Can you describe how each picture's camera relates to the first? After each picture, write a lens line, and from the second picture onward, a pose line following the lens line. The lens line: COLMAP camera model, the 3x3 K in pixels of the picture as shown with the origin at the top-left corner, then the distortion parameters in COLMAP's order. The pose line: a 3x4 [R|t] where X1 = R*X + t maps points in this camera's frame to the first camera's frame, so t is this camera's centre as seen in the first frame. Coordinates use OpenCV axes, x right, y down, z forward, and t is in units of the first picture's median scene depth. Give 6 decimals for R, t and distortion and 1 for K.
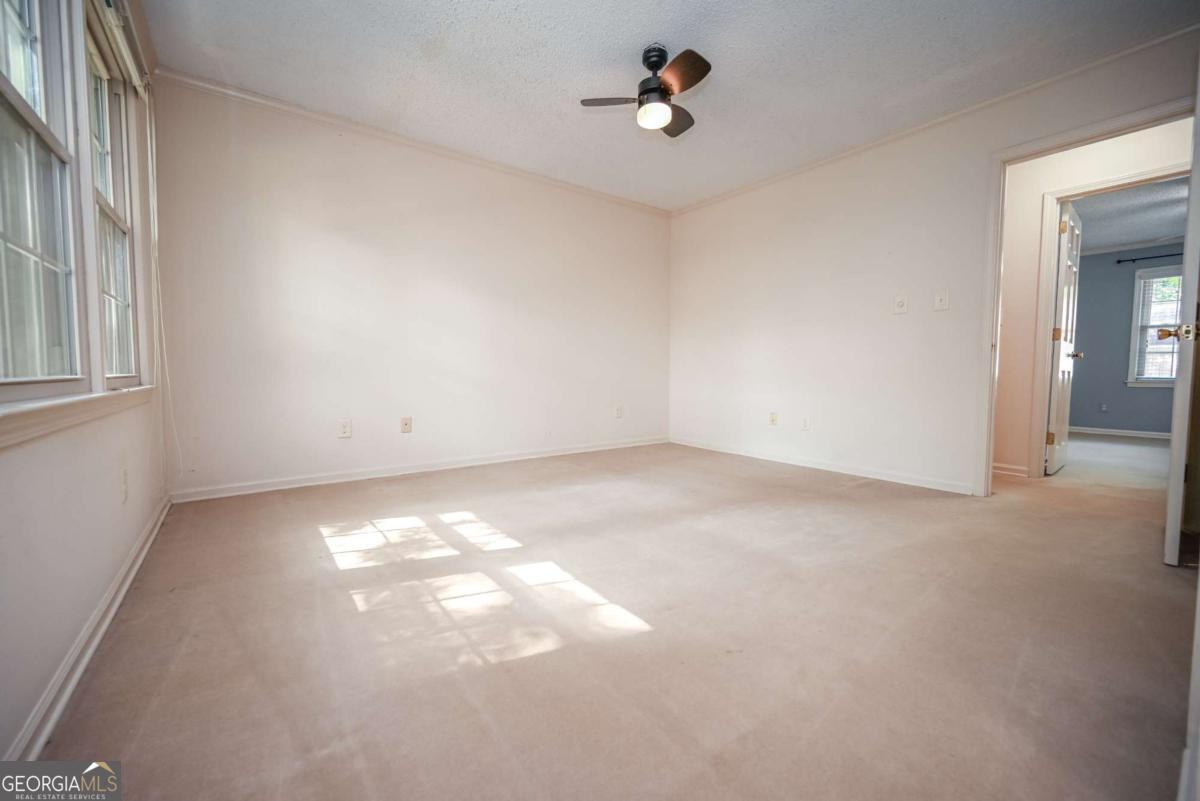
lens RADIAL K [[474.4, 0, 593.9], [0, 474.4, 400.7], [0, 0, 1]] dist [0.000308, 0.000406]
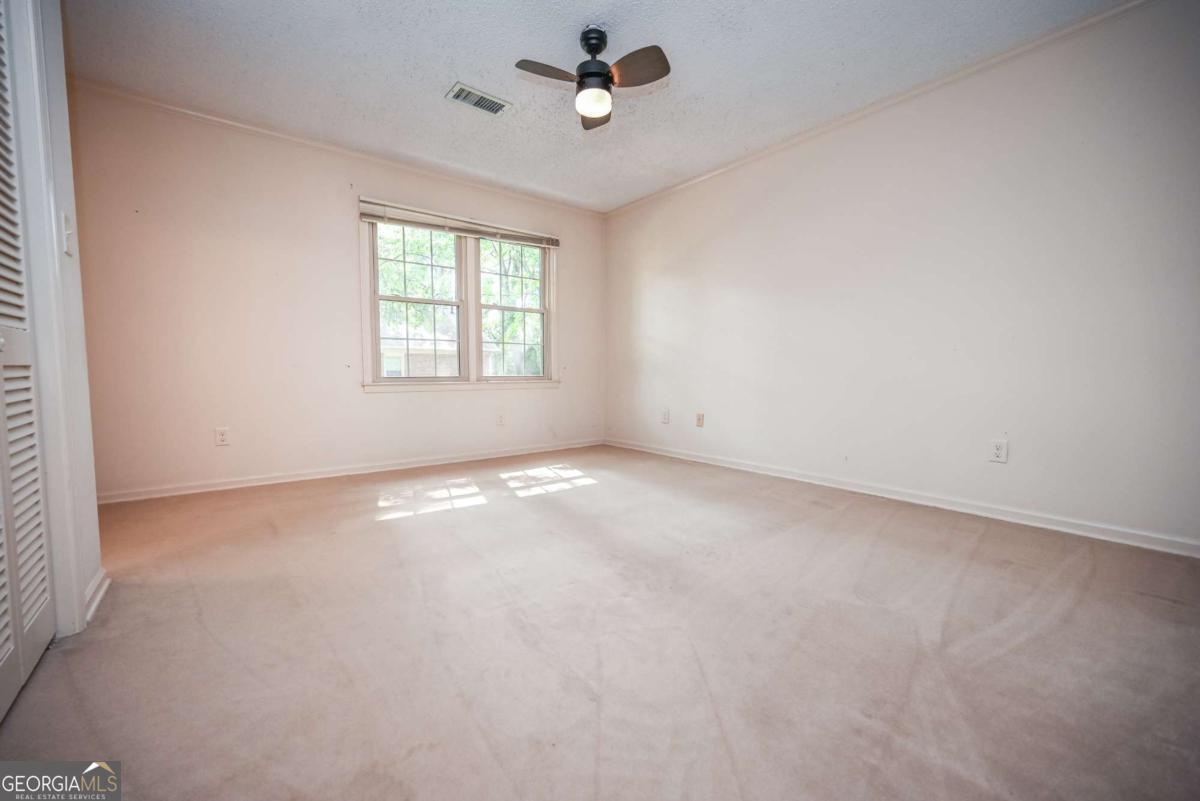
lens RADIAL K [[474.4, 0, 593.9], [0, 474.4, 400.7], [0, 0, 1]] dist [0.000308, 0.000406]
pose [[0.028395, 0.066764, -0.997365, 1.102512], [-0.069188, 0.995505, 0.064670, -0.078046], [0.997199, 0.067170, 0.032887, 1.017249]]
